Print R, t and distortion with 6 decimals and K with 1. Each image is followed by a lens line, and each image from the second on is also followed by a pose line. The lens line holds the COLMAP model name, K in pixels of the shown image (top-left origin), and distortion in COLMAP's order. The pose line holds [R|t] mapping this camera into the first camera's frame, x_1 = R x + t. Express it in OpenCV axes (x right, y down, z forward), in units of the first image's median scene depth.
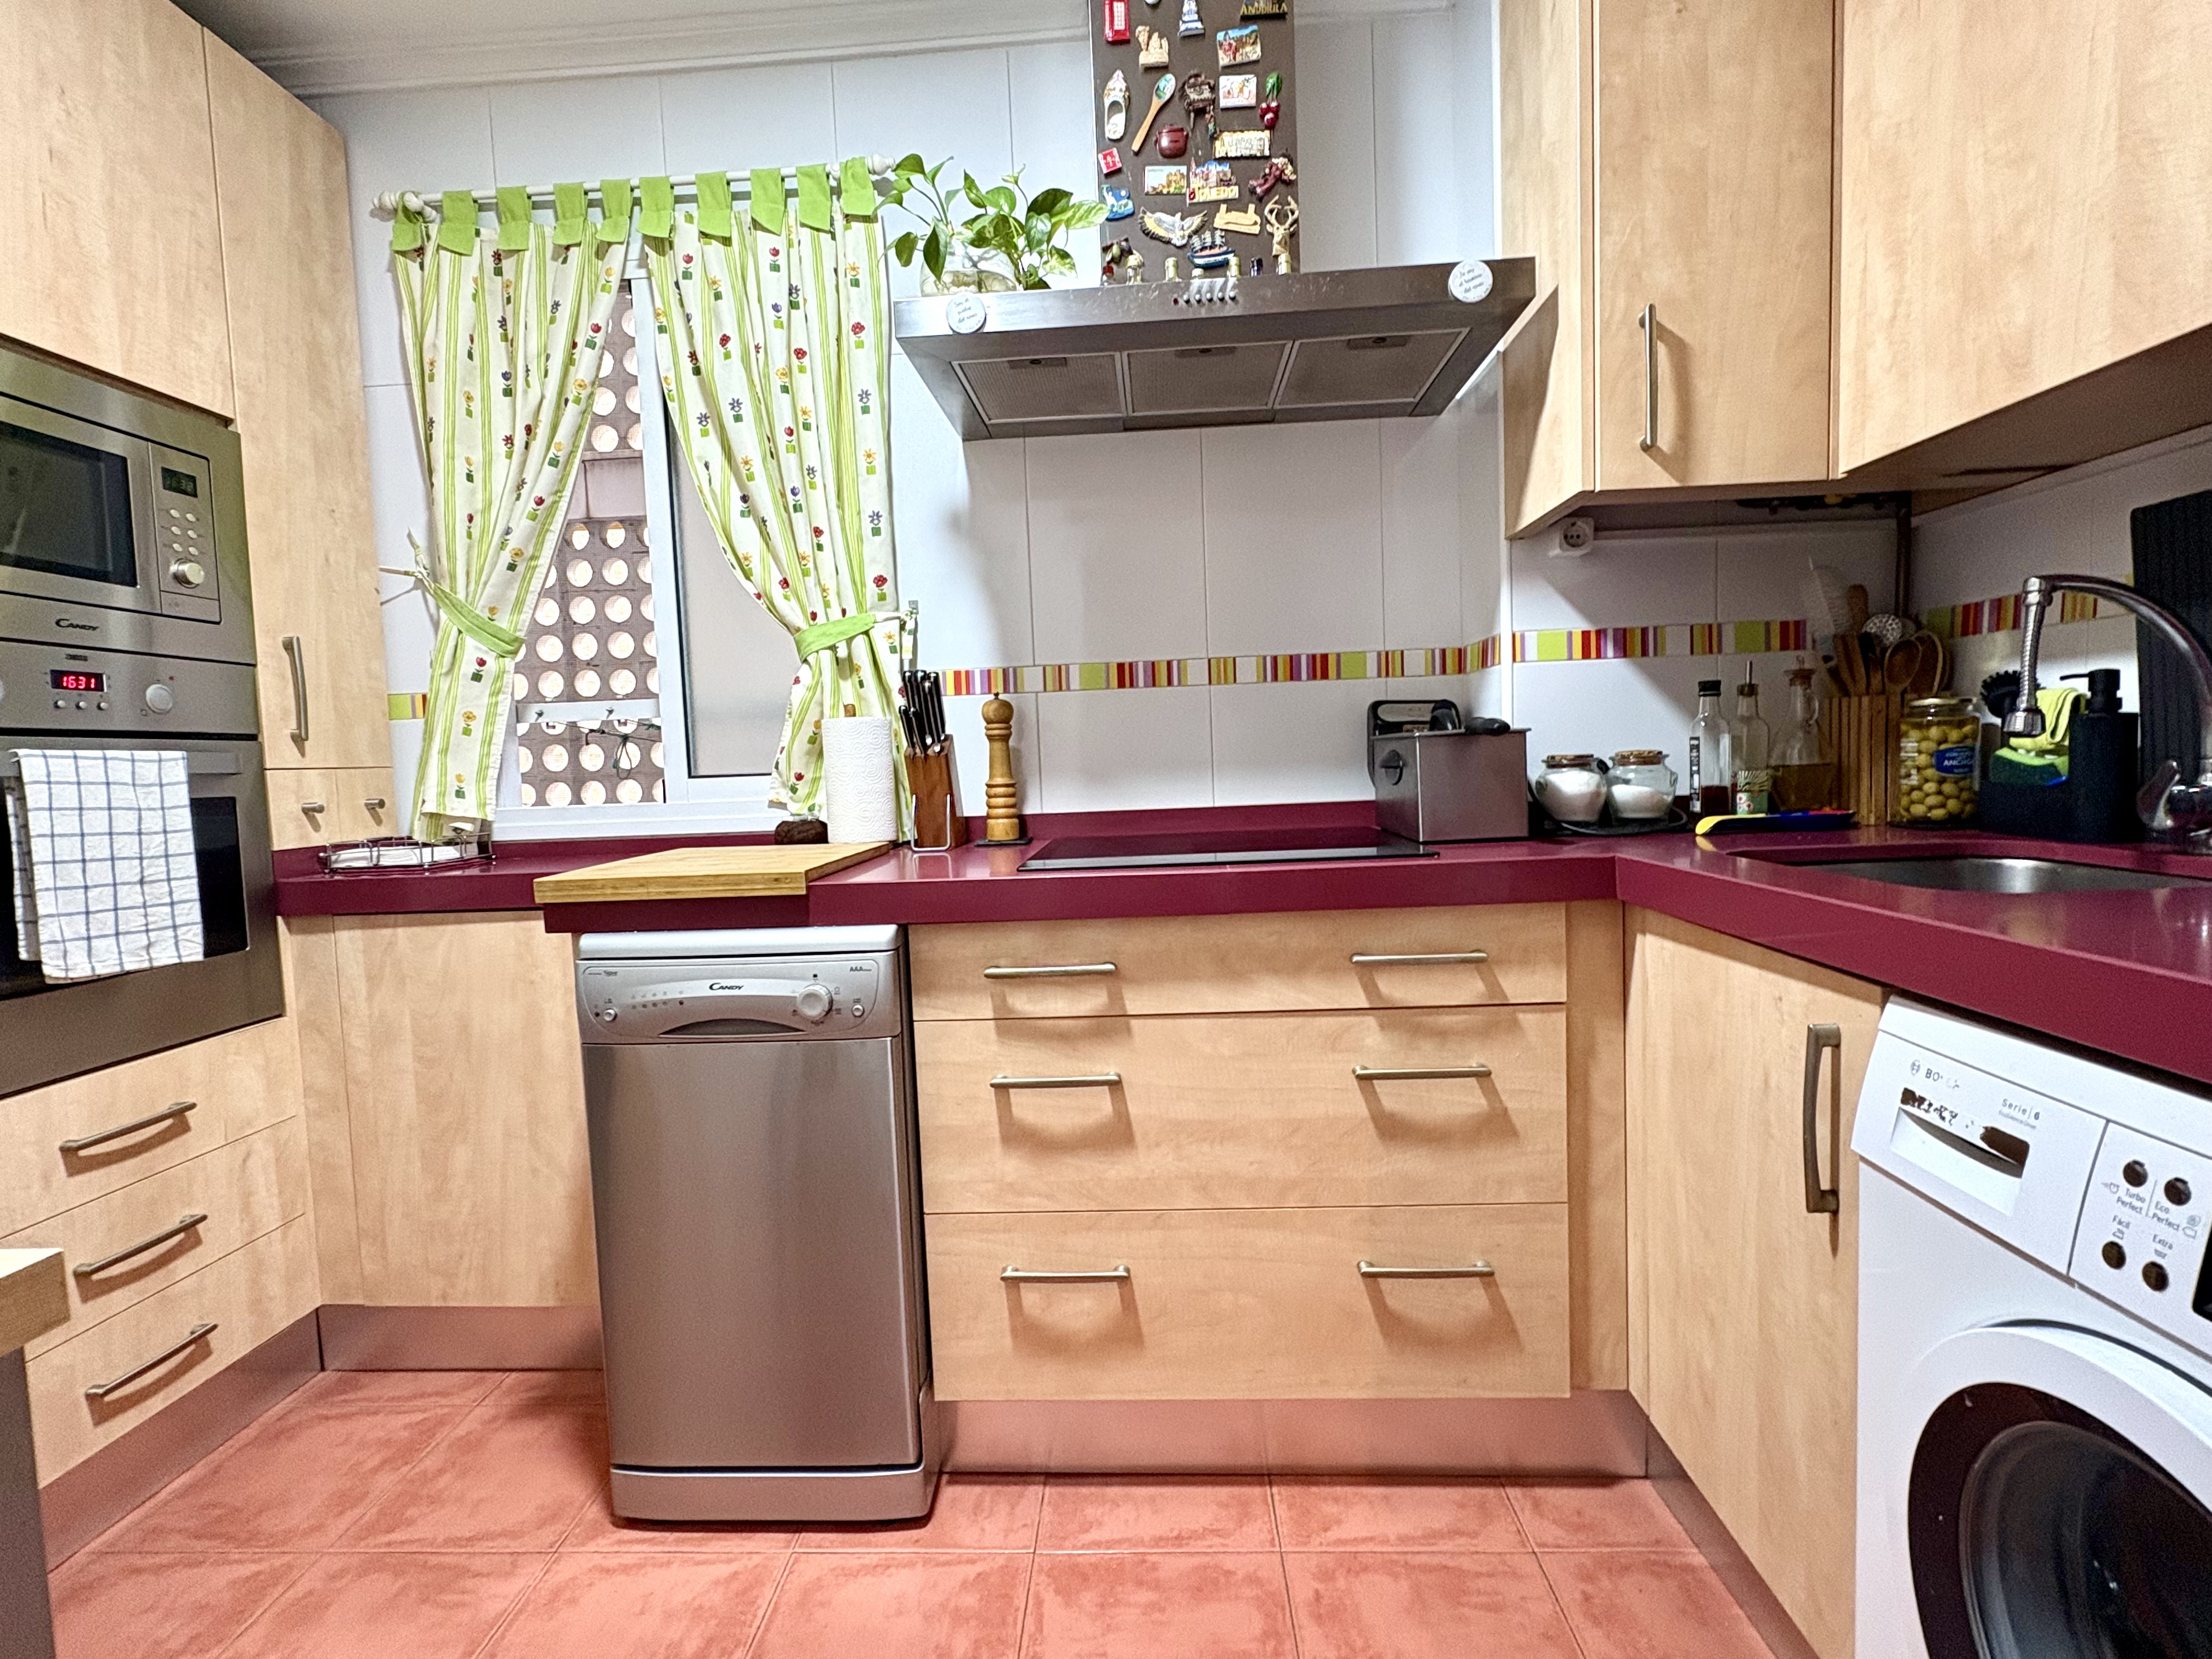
lens RADIAL K [[1048.4, 0, 1107.9], [0, 1048.4, 838.5], [0, 0, 1]] dist [-0.000490, 0.000440]
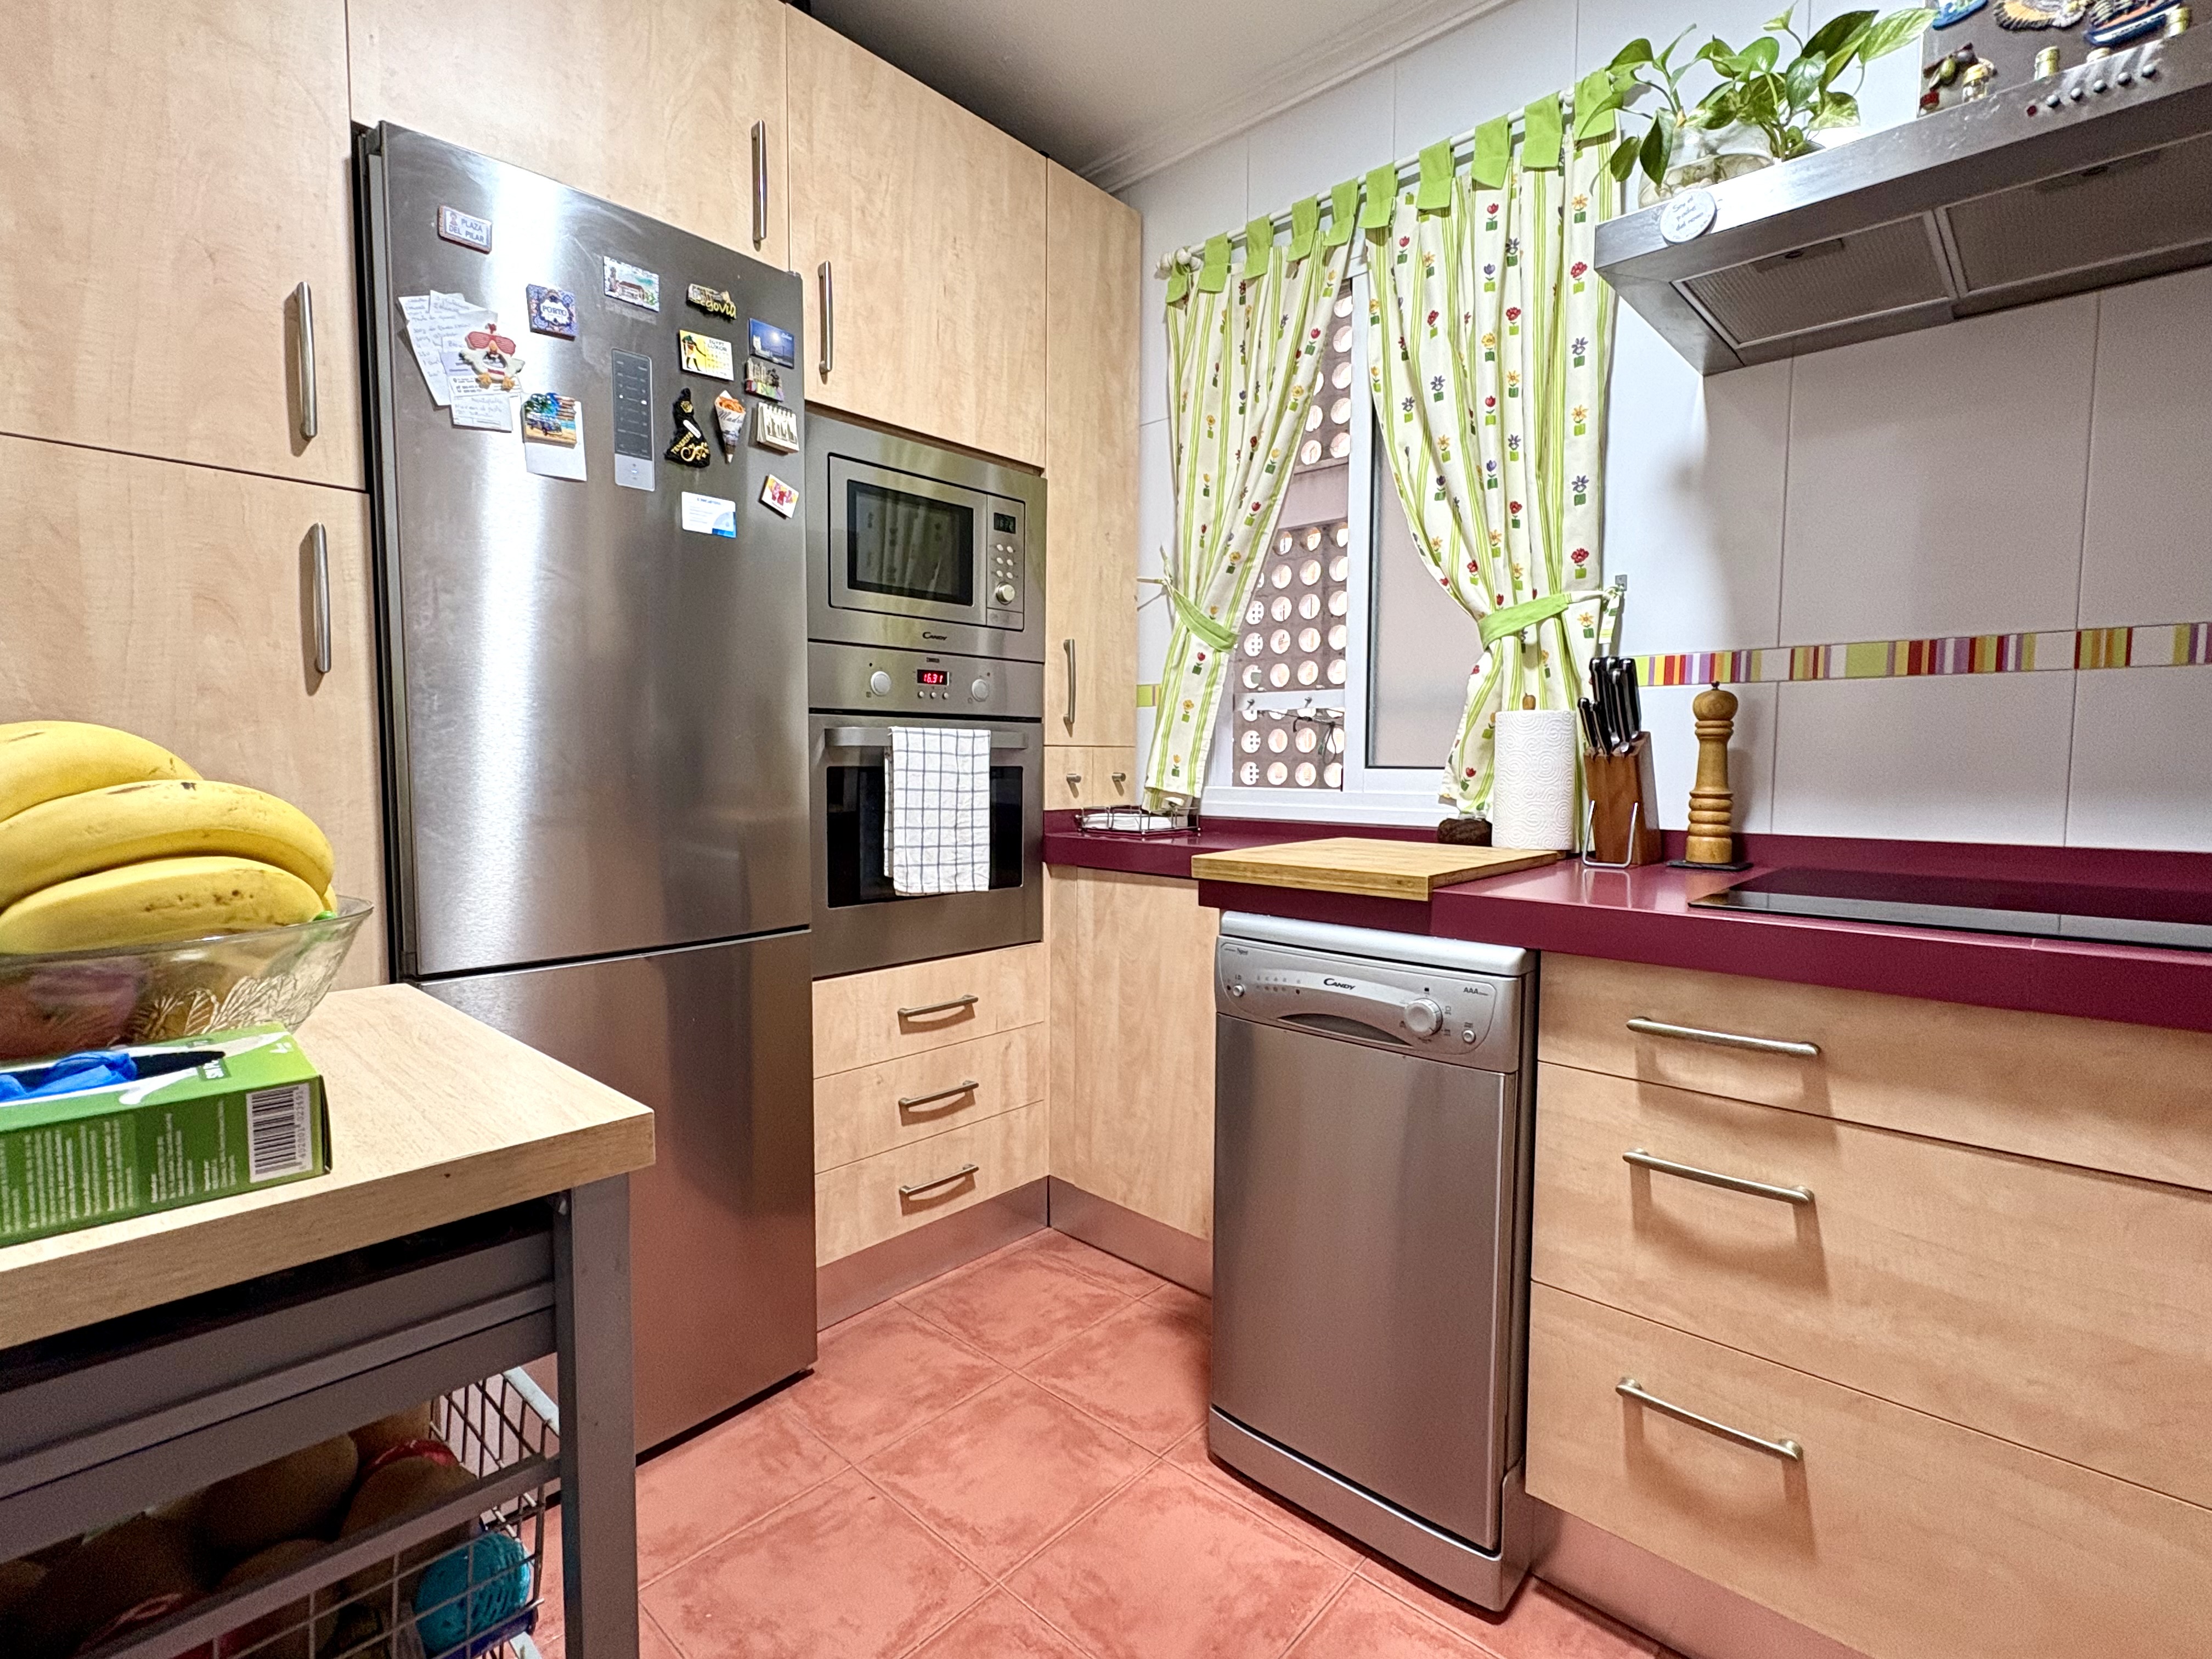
lens RADIAL K [[1048.4, 0, 1107.9], [0, 1048.4, 838.5], [0, 0, 1]] dist [-0.000490, 0.000440]
pose [[0.764893, 0.091334, -0.637650, 0.066970], [-0.082674, 0.995630, 0.043438, -0.015400], [0.638830, 0.019491, 0.769101, 0.078911]]
